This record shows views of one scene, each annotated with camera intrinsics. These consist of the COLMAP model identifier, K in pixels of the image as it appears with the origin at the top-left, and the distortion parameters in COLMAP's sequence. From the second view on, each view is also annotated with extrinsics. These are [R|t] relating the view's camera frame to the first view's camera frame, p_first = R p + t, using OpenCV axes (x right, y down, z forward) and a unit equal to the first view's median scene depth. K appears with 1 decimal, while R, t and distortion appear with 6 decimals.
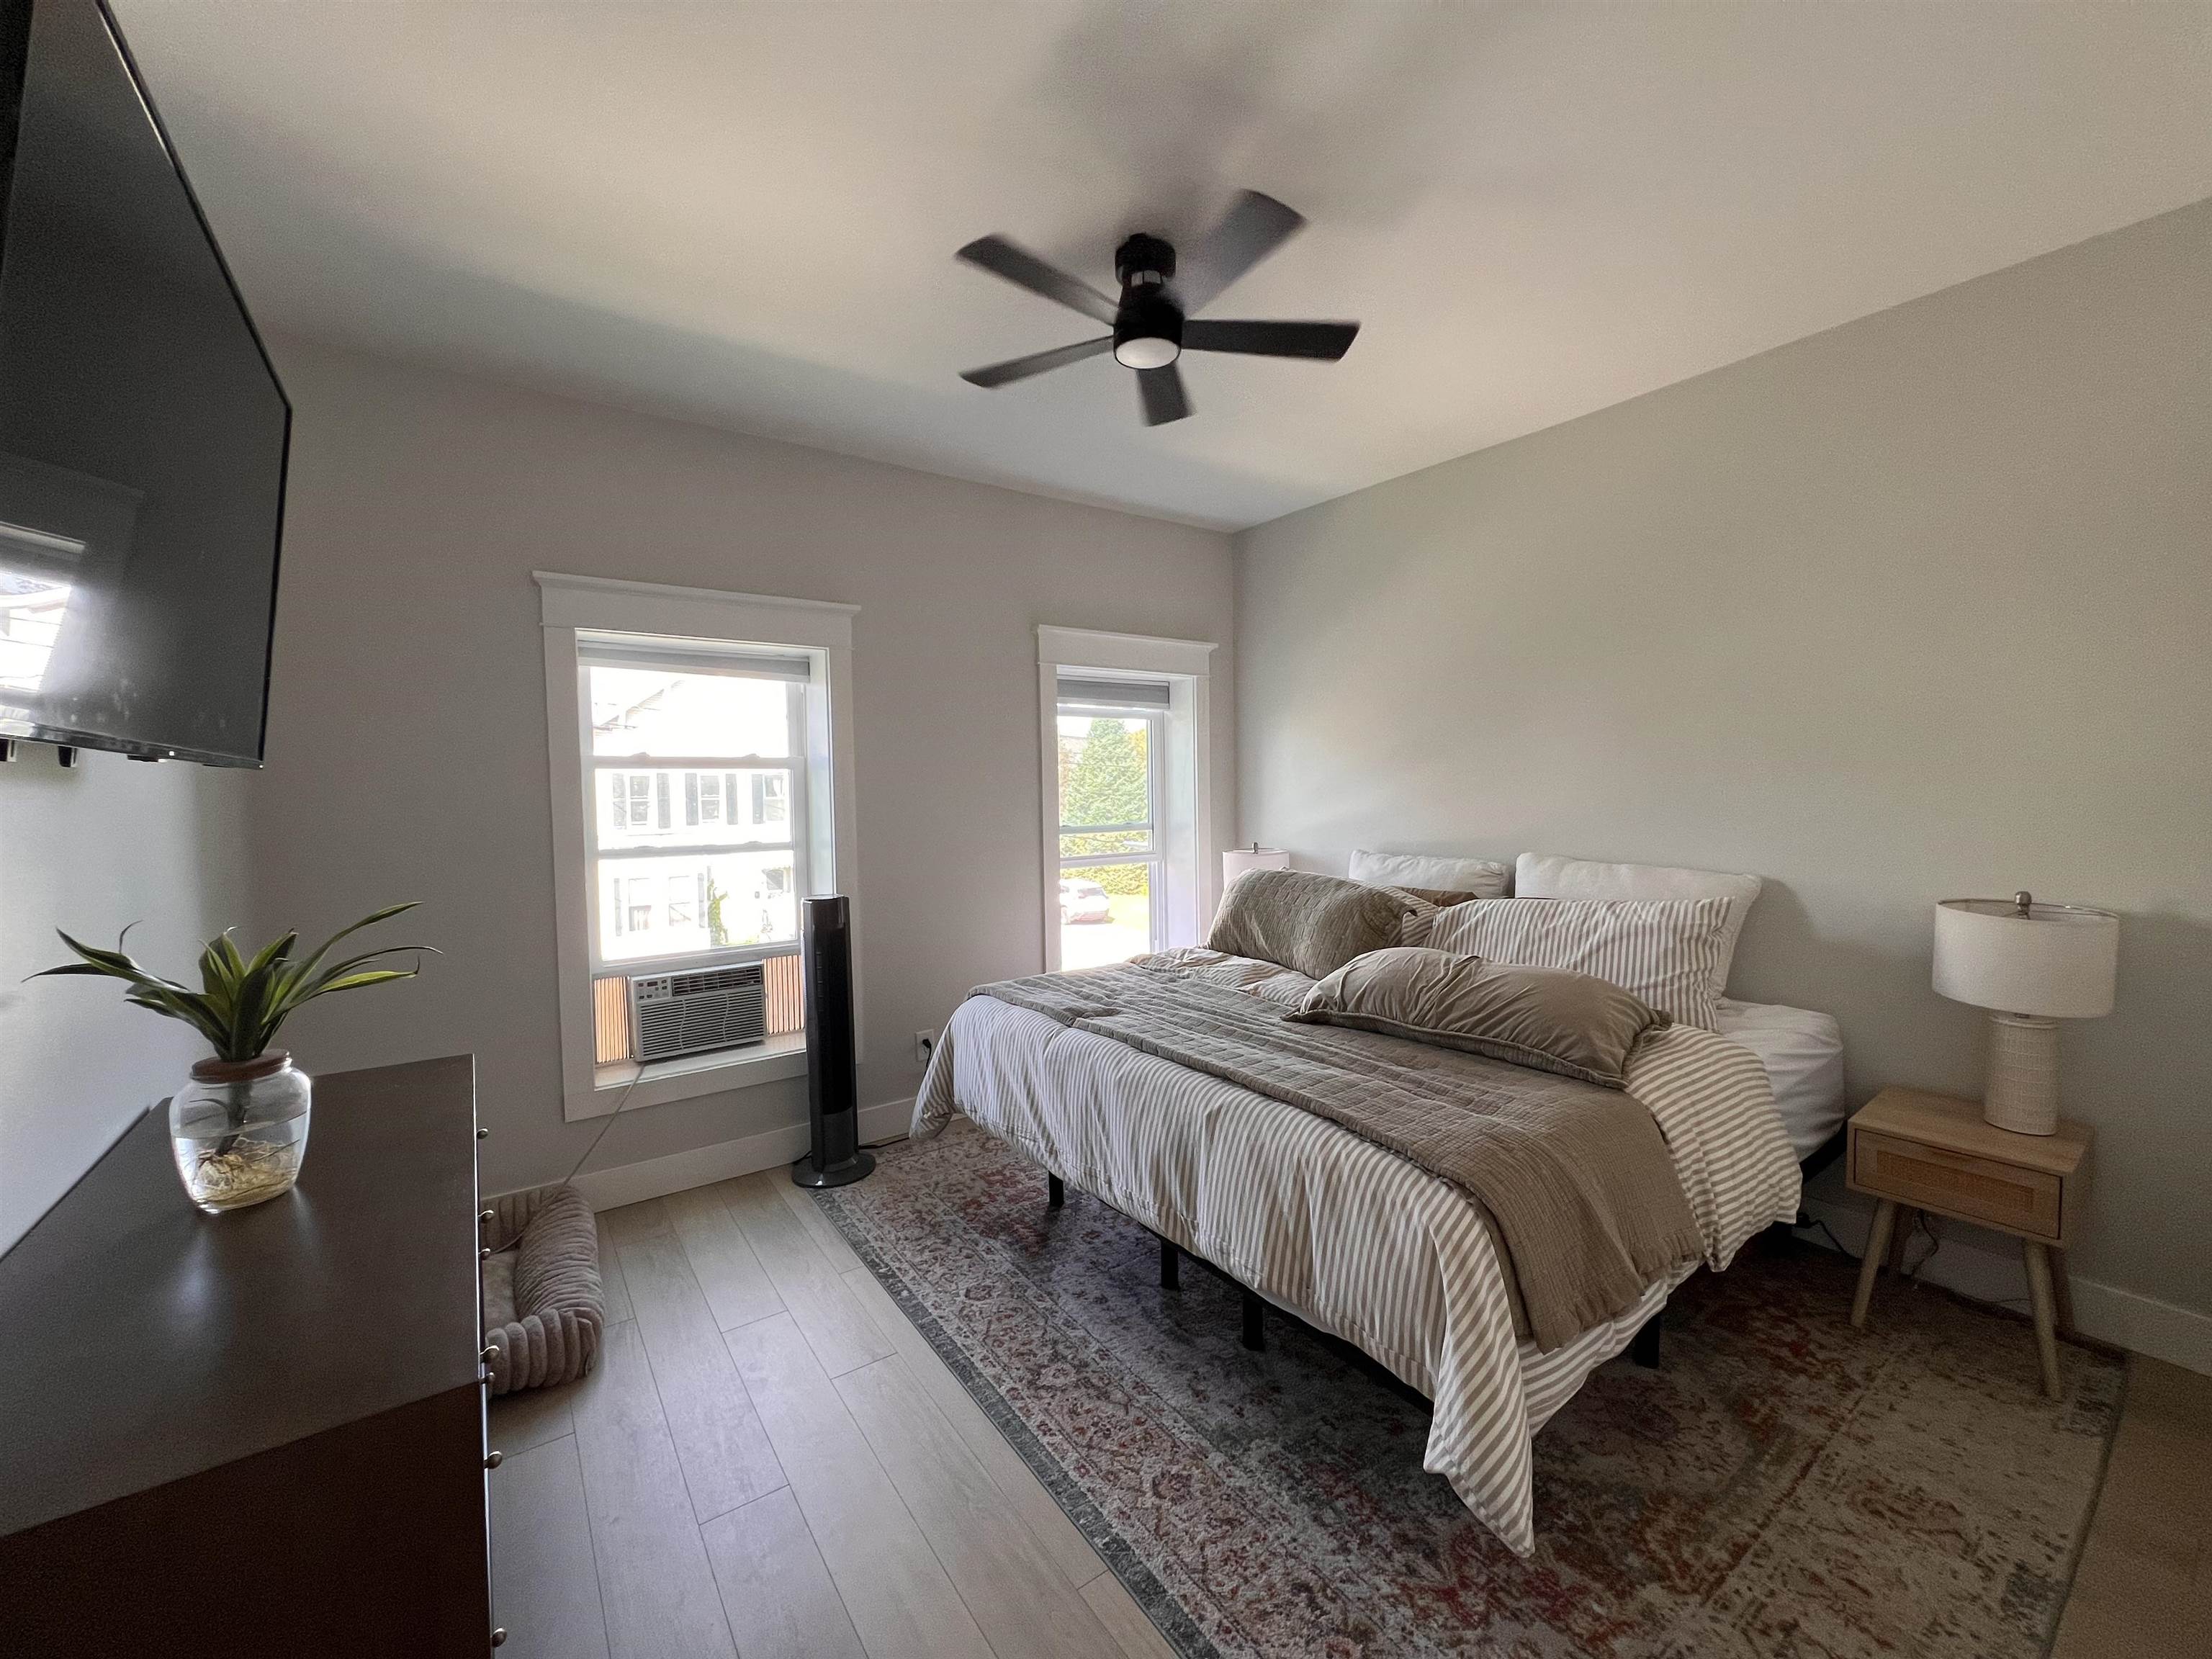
lens RADIAL K [[881.8, 0, 1106.7], [0, 881.8, 825.4], [0, 0, 1]] dist [-0.002195, 0.000275]
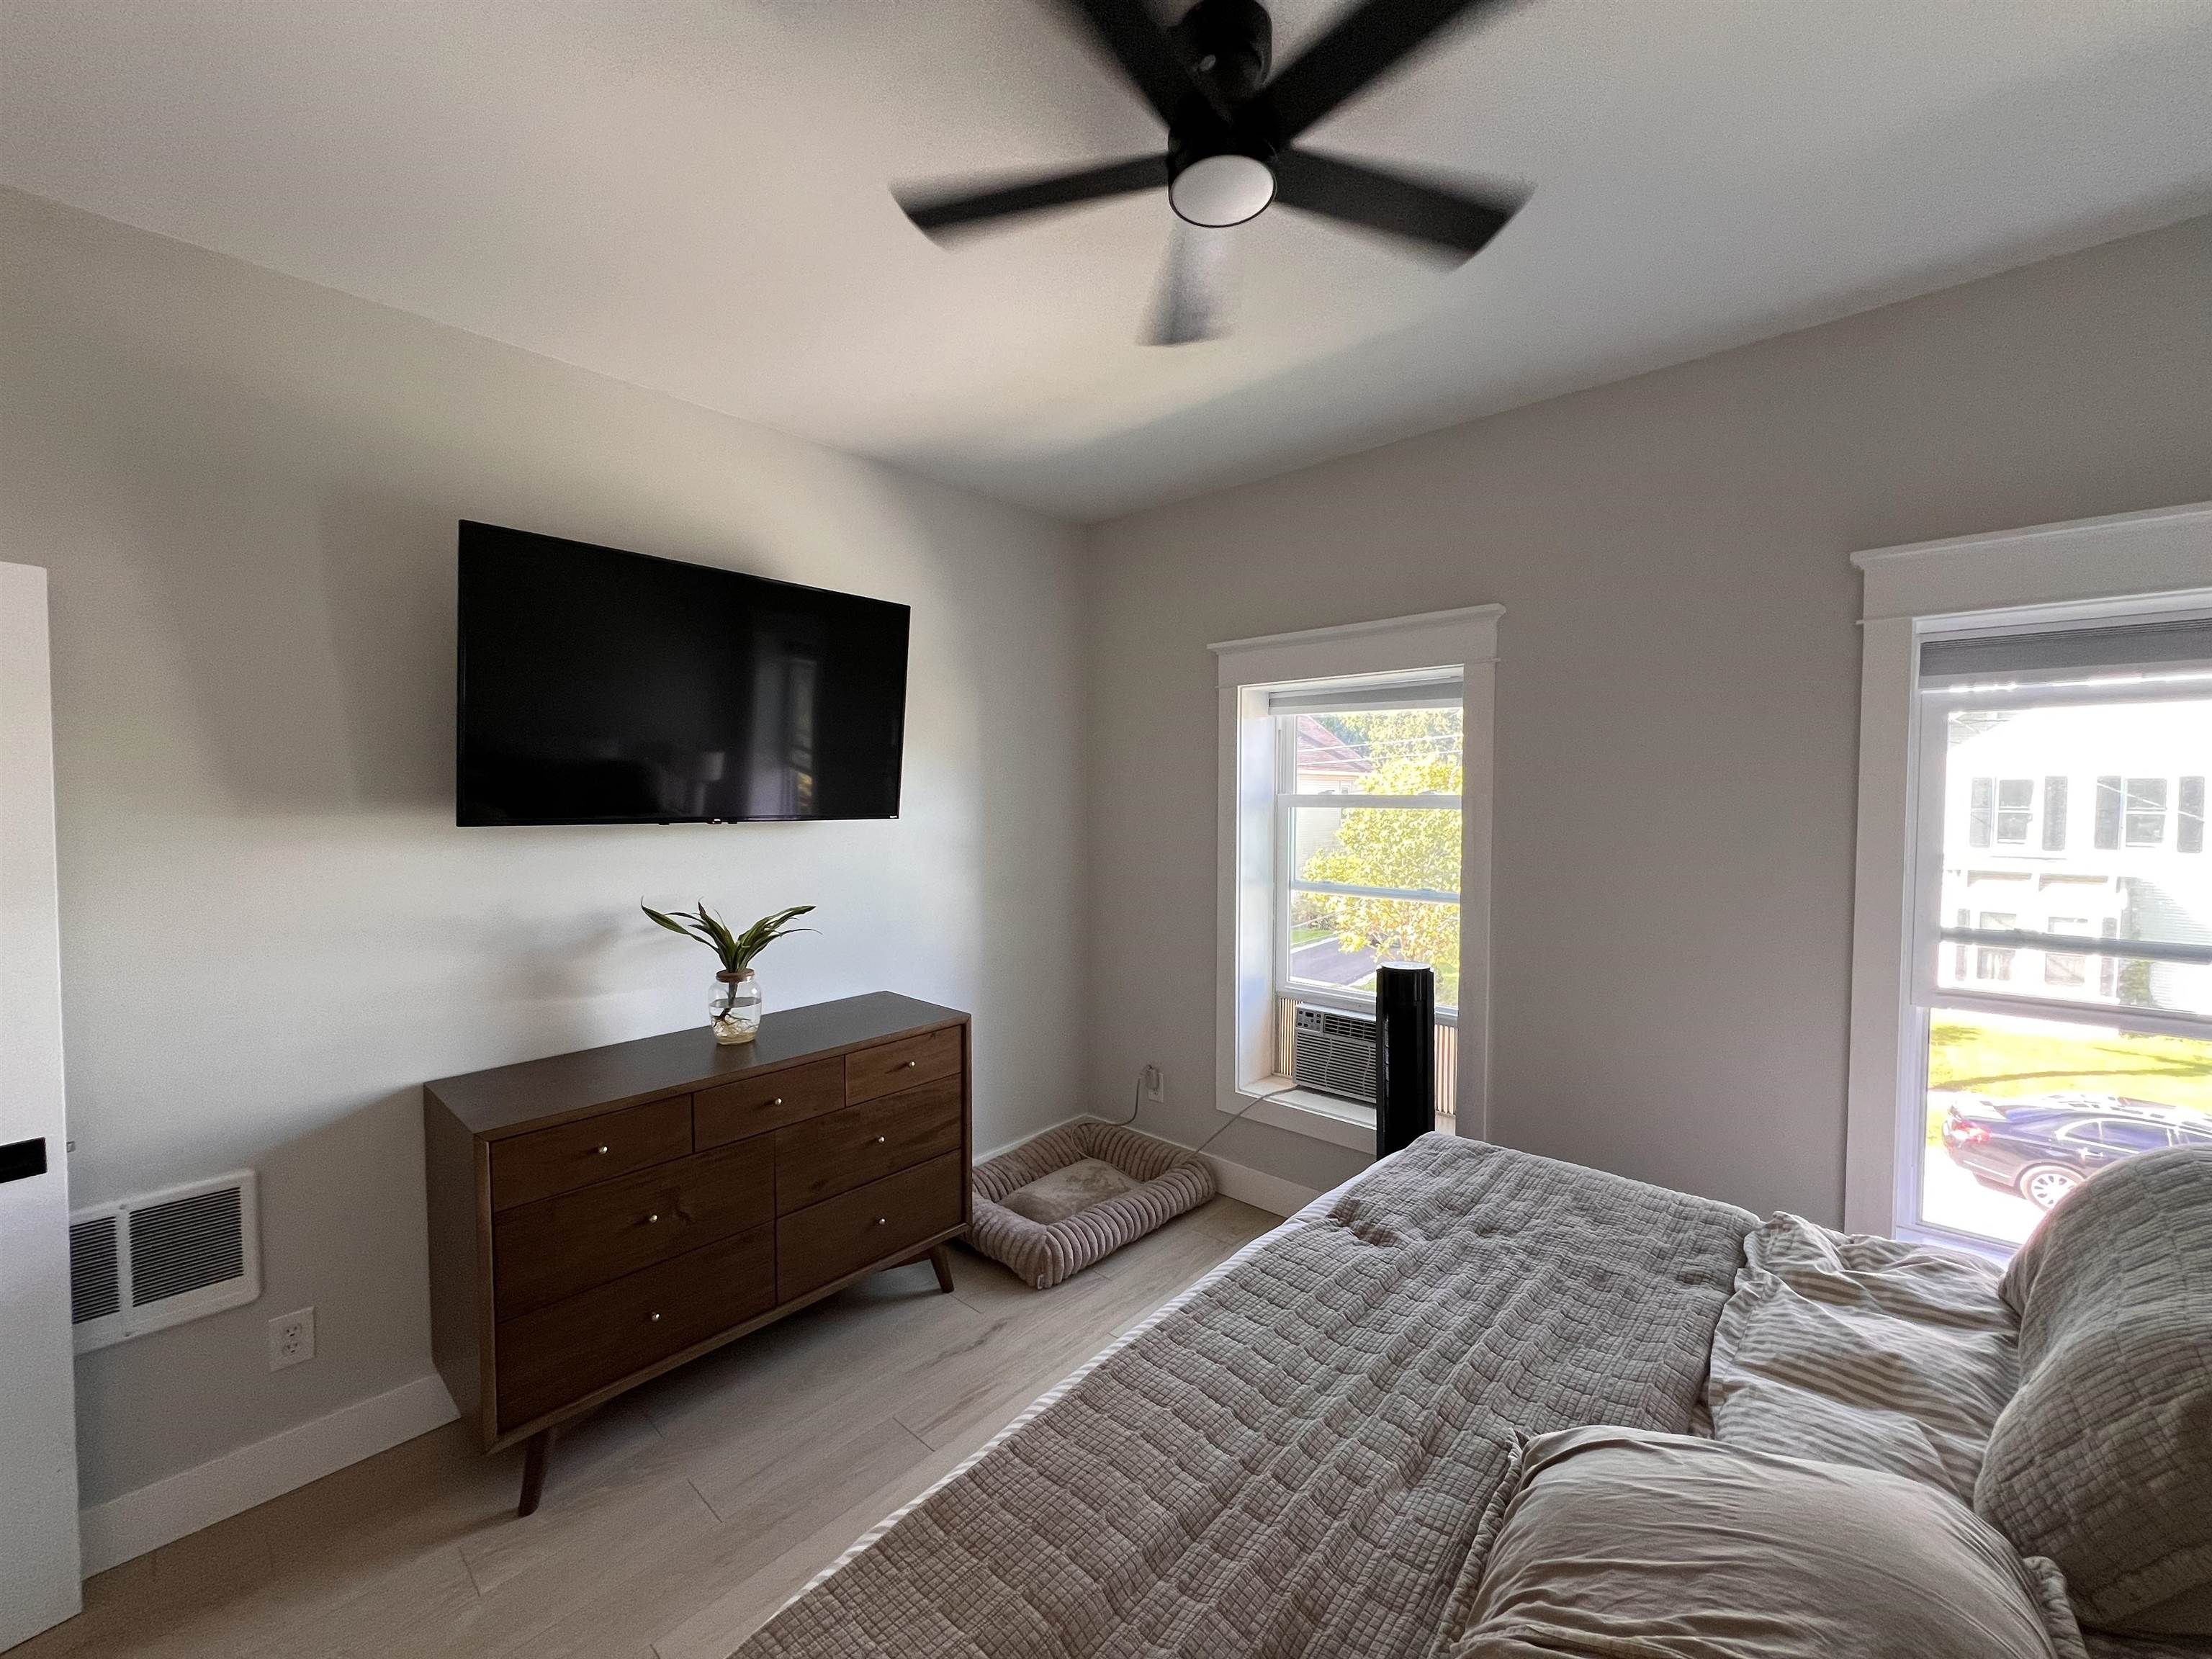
lens RADIAL K [[881.8, 0, 1106.7], [0, 881.8, 825.4], [0, 0, 1]] dist [-0.002195, 0.000275]
pose [[0.220092, 0.045614, -0.974412, 0.427355], [-0.046714, 0.998253, 0.036179, -0.068369], [0.974360, 0.037556, 0.221838, 0.519672]]
